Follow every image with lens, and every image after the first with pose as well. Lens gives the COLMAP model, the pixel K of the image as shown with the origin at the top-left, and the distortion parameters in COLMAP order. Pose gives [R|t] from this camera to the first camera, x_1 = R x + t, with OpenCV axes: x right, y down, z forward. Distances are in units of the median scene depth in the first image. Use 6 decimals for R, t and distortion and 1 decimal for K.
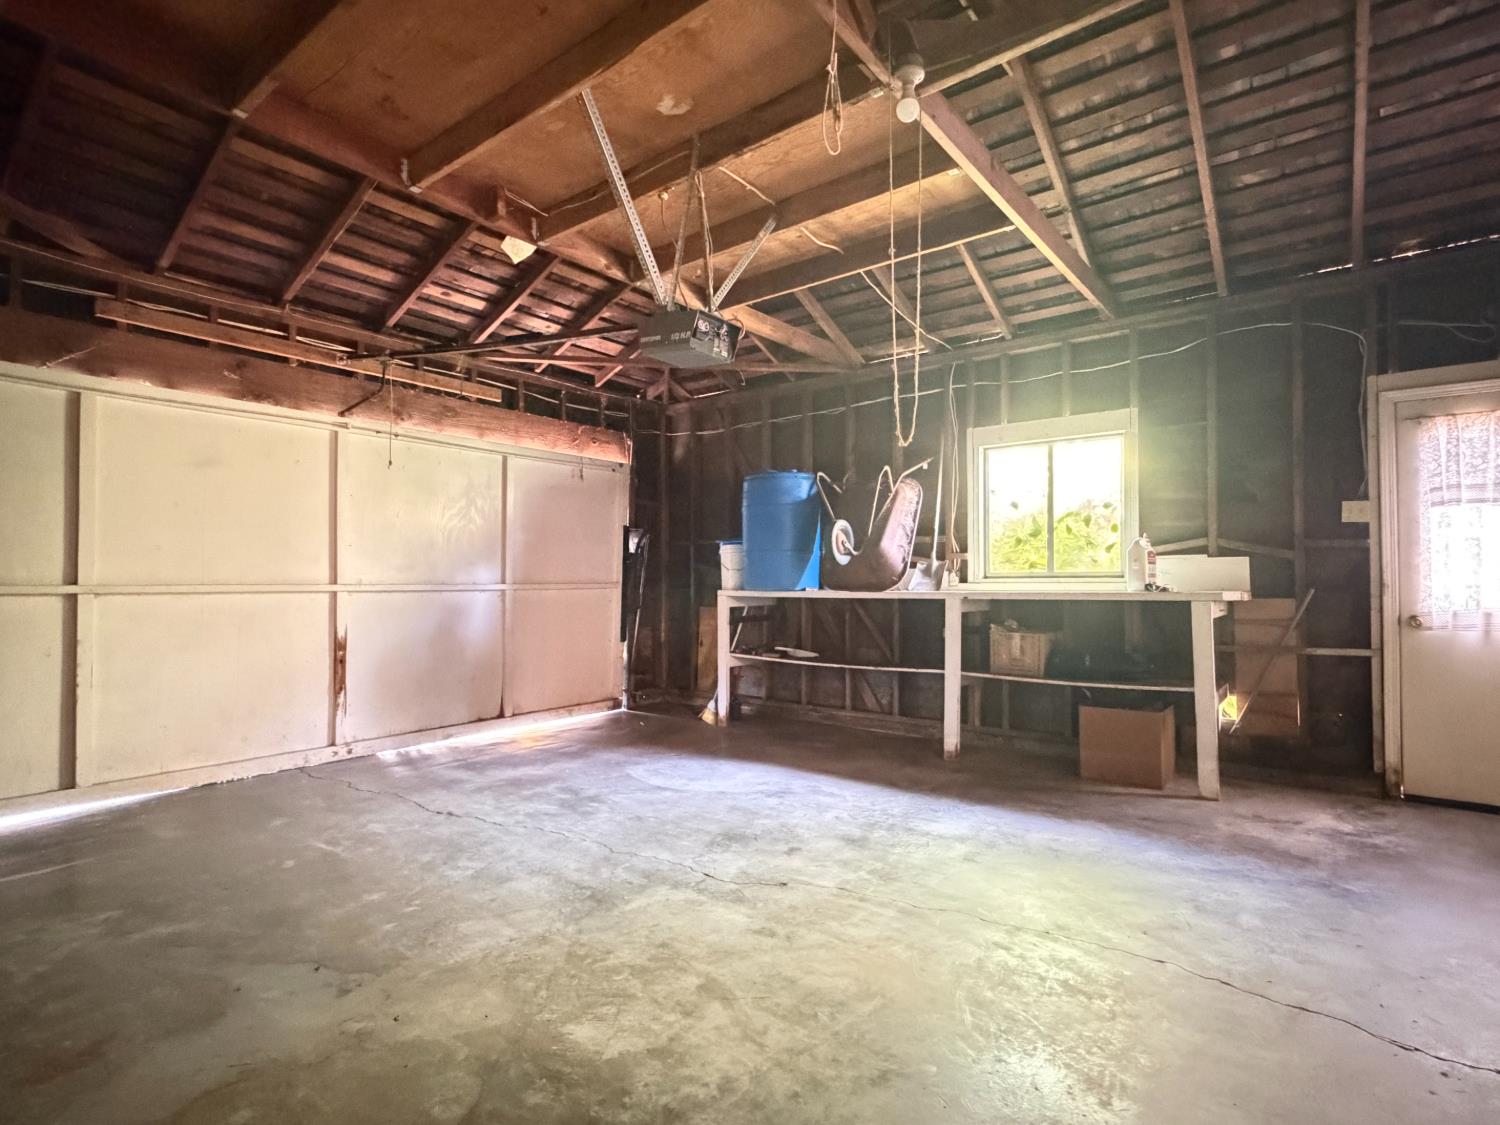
lens RADIAL K [[758.9, 0, 750.8], [0, 758.9, 567.7], [0, 0, 1]] dist [0.001247, 0.001409]
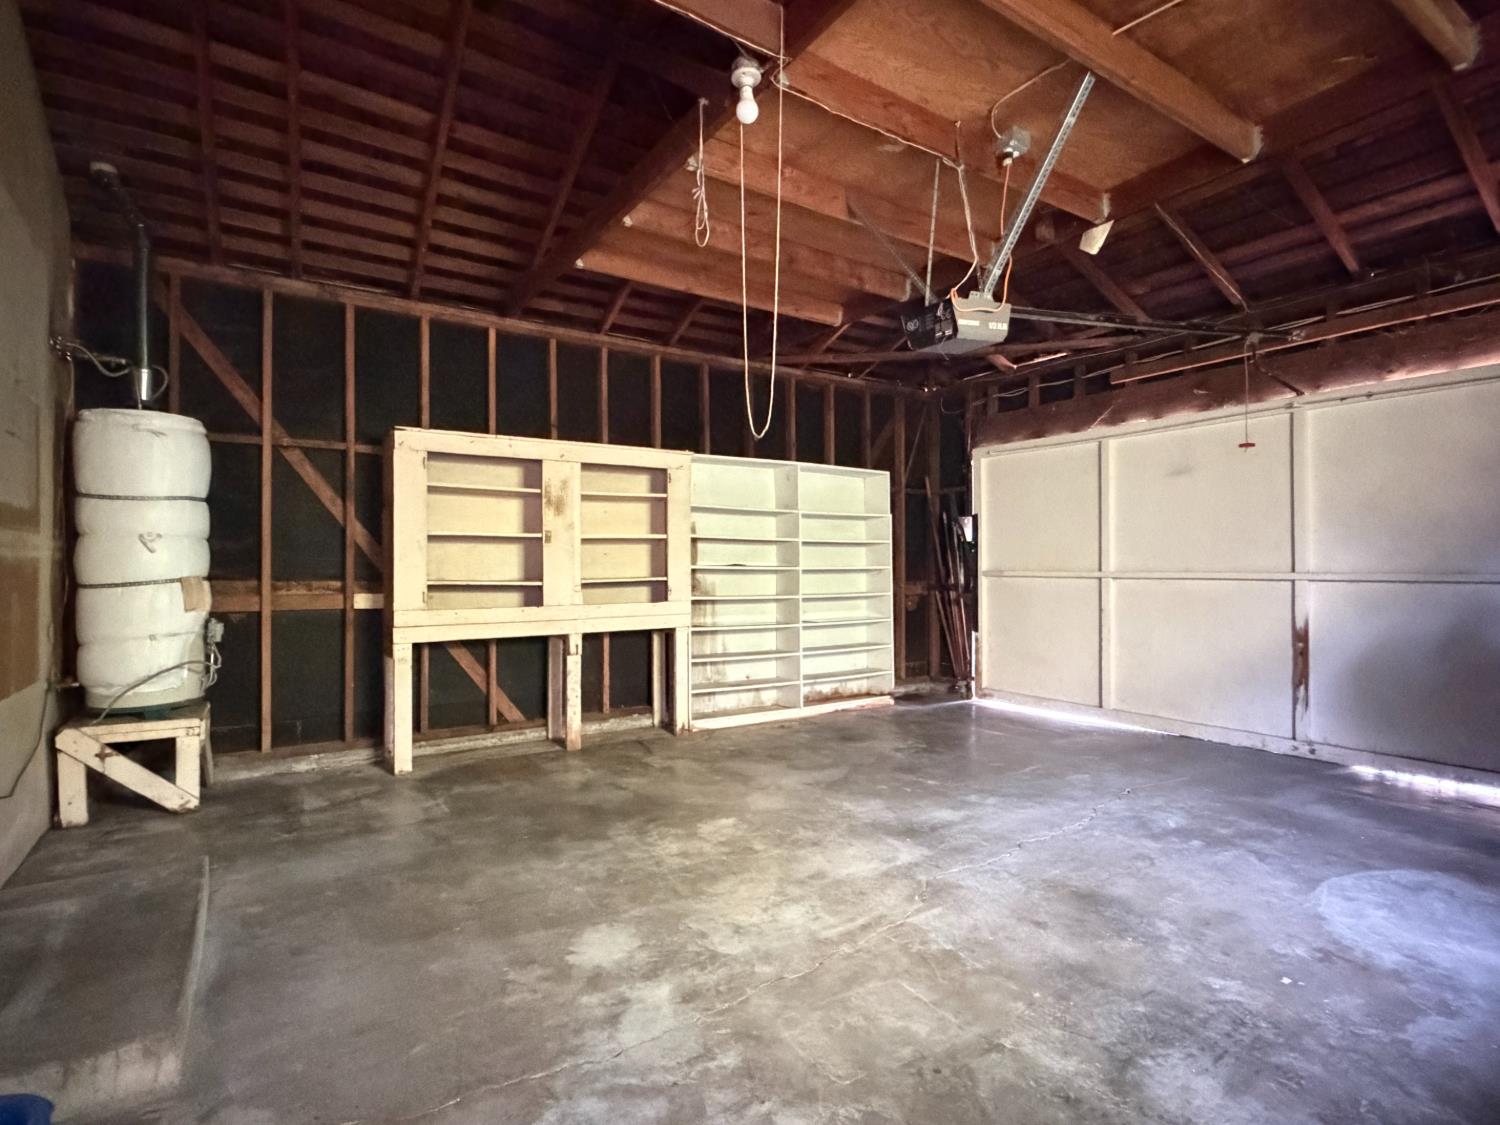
lens RADIAL K [[758.9, 0, 751.0], [0, 758.9, 564.1], [0, 0, 1]] dist [0.001247, 0.001409]
pose [[-0.321065, -0.004080, -0.947049, 0.805753], [0.017358, 0.999797, -0.010192, 0.013016], [0.946898, -0.019711, -0.320929, 0.906715]]
